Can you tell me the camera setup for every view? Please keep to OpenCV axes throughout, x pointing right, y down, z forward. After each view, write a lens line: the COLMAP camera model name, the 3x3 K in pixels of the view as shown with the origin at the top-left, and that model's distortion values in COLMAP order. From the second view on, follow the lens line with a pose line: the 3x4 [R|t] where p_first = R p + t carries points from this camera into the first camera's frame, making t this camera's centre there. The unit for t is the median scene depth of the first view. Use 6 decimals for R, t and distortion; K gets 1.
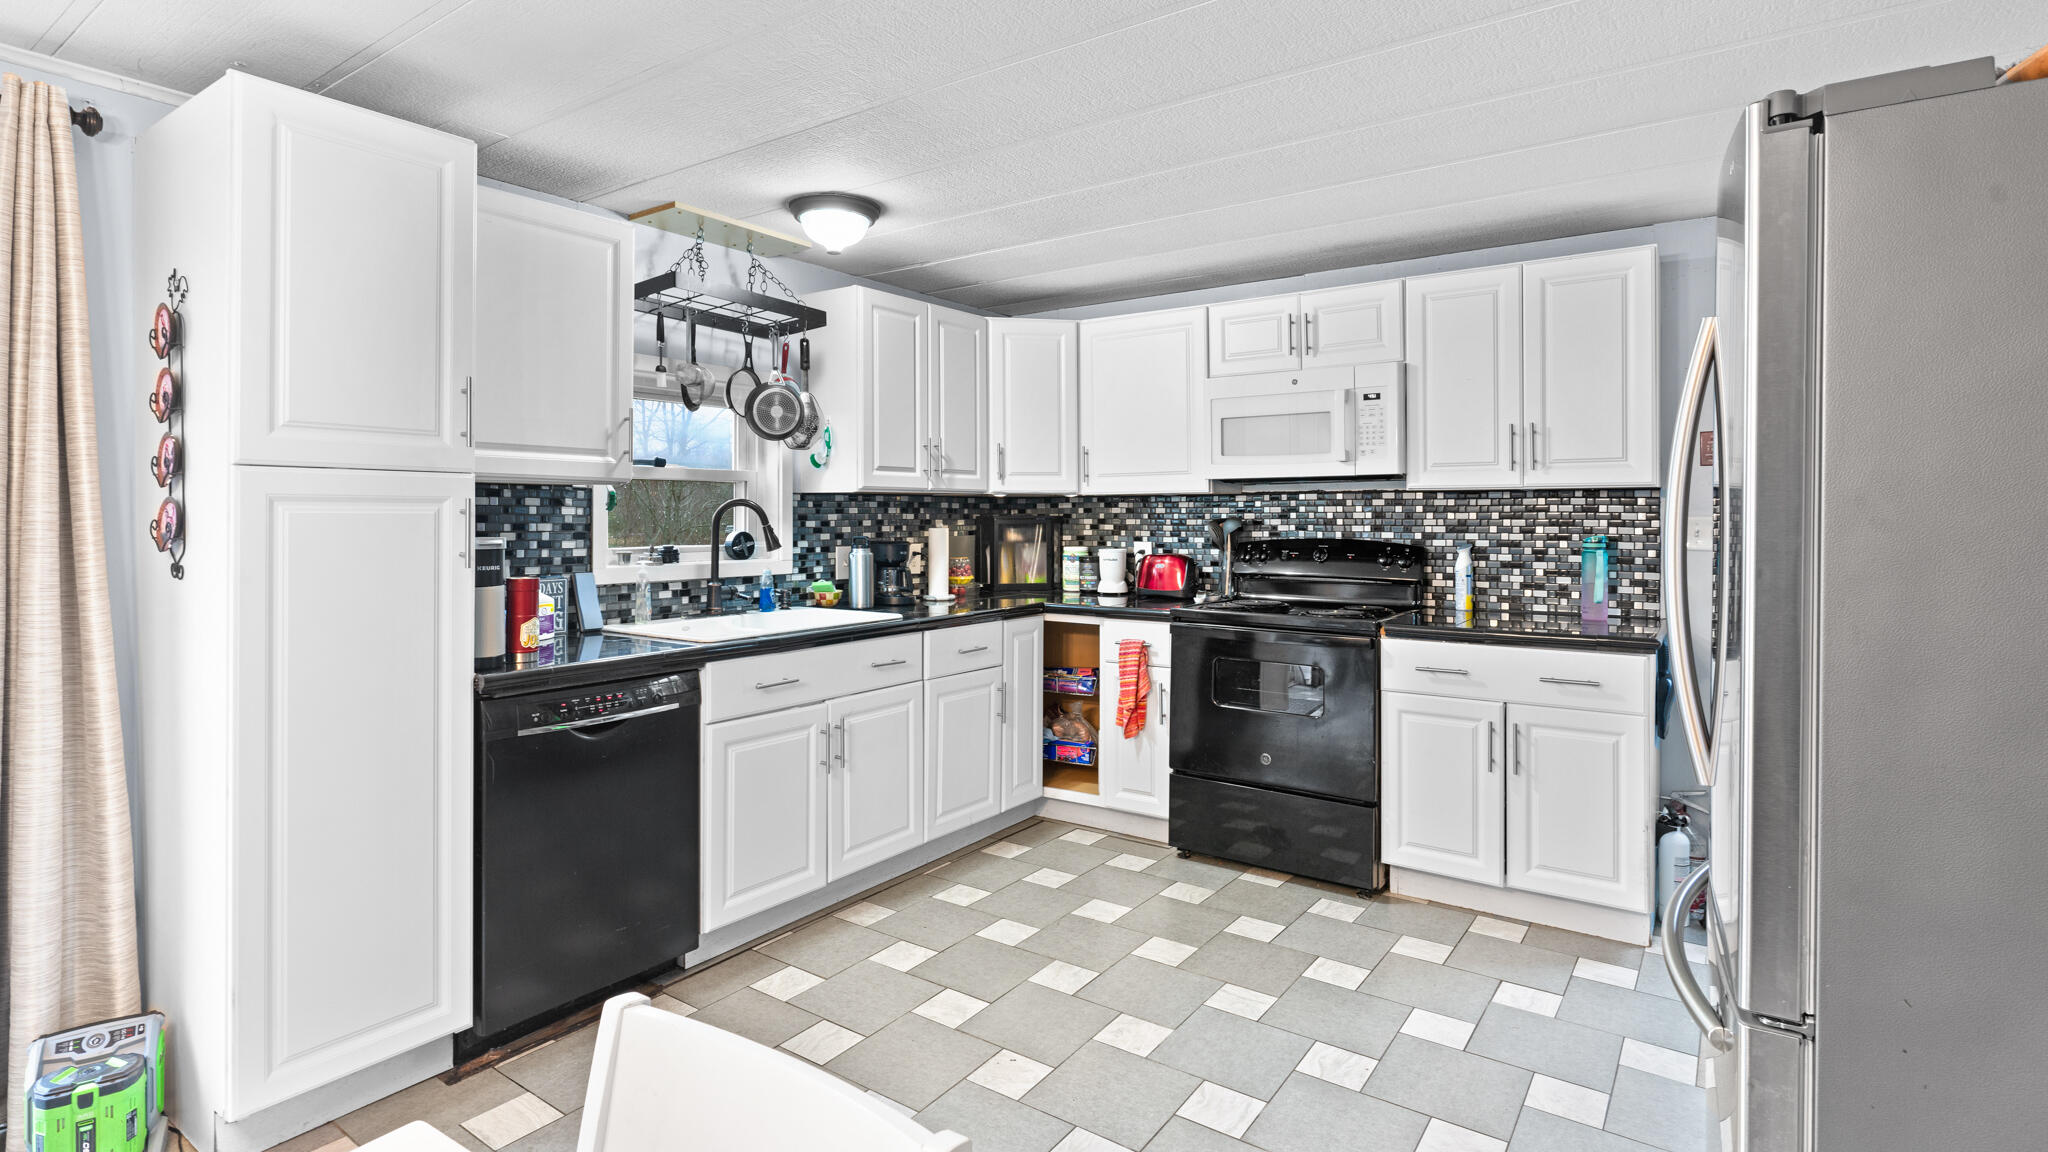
lens RADIAL K [[1010.5, 0, 1044.6], [0, 1010.5, 499.6], [0, 0, 1]] dist [-0.002086, -0.000536]
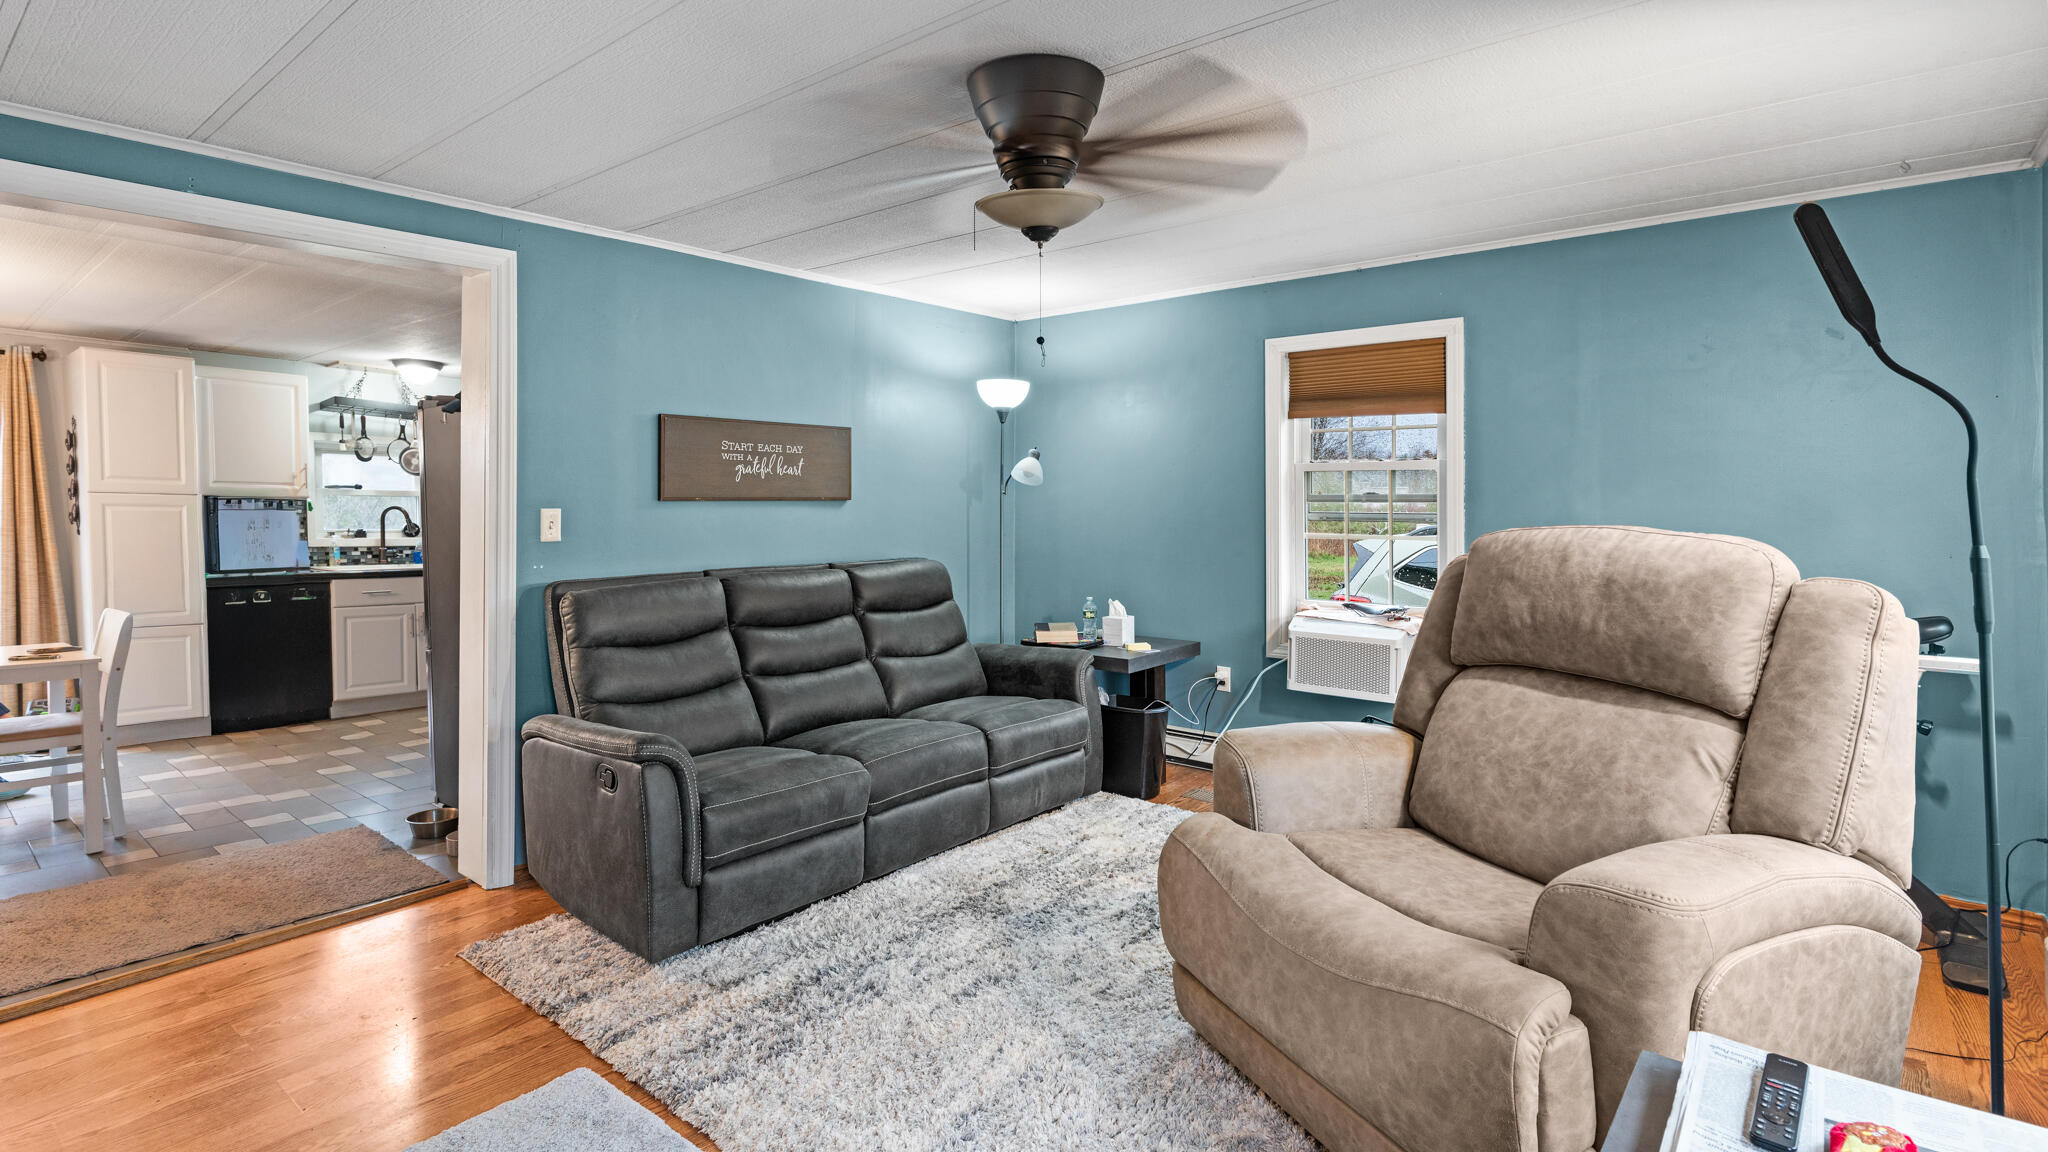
lens RADIAL K [[1000.4, 0, 1031.6], [0, 1000.4, 570.8], [0, 0, 1]] dist [0.000139, 0.000714]
pose [[0.995139, 0.007340, -0.098206, 3.908637], [-0.001102, 0.997986, 0.063429, 0.008361], [0.098473, -0.063012, 0.993143, -2.831573]]
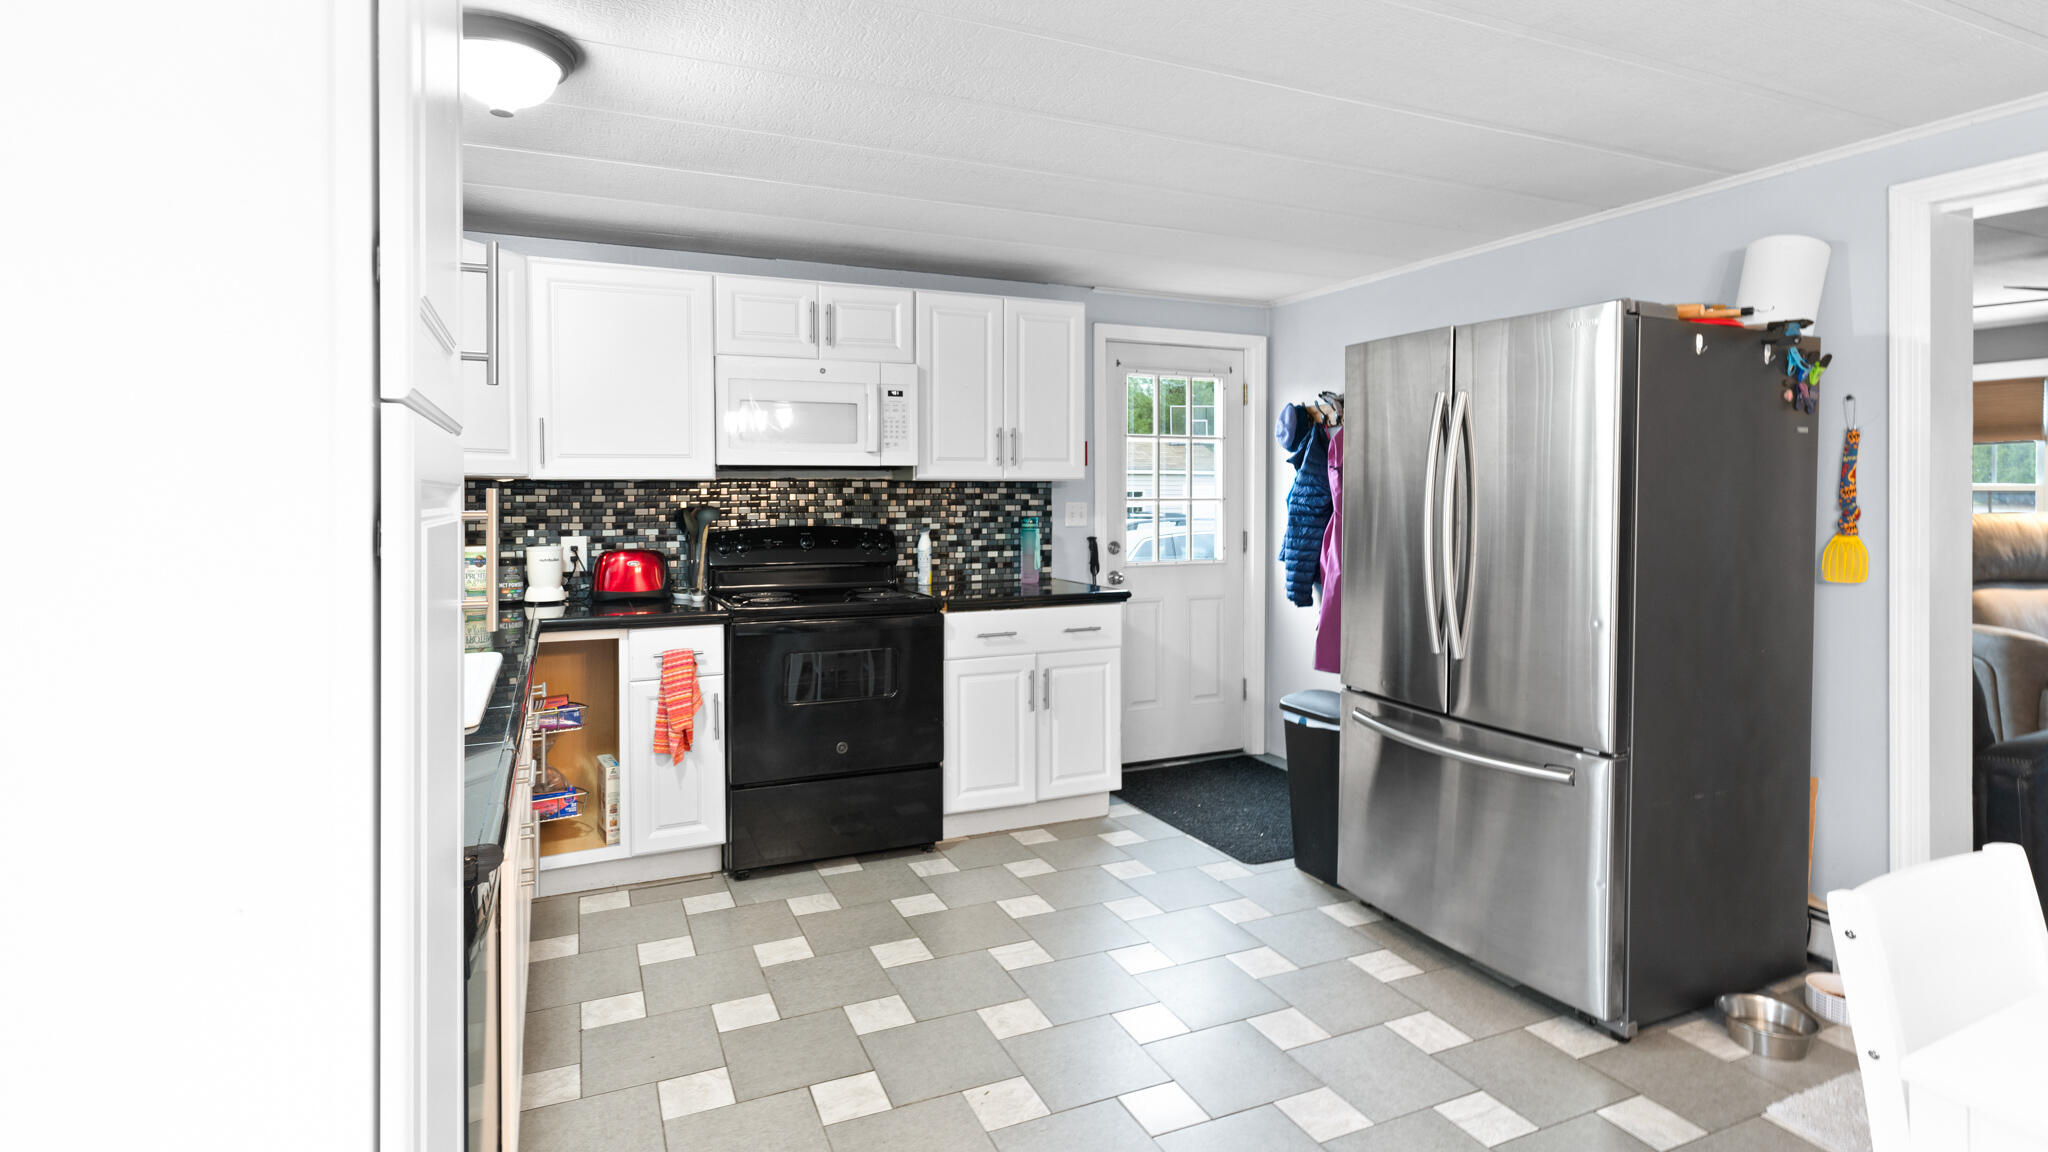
lens RADIAL K [[1000.4, 0, 1033.4], [0, 1000.4, 476.9], [0, 0, 1]] dist [0.000139, 0.000714]
pose [[0.512012, 0.017728, 0.858796, -0.480588], [-0.007011, 0.999840, -0.016460, 0.004314], [-0.858950, 0.002407, 0.512054, 0.295870]]
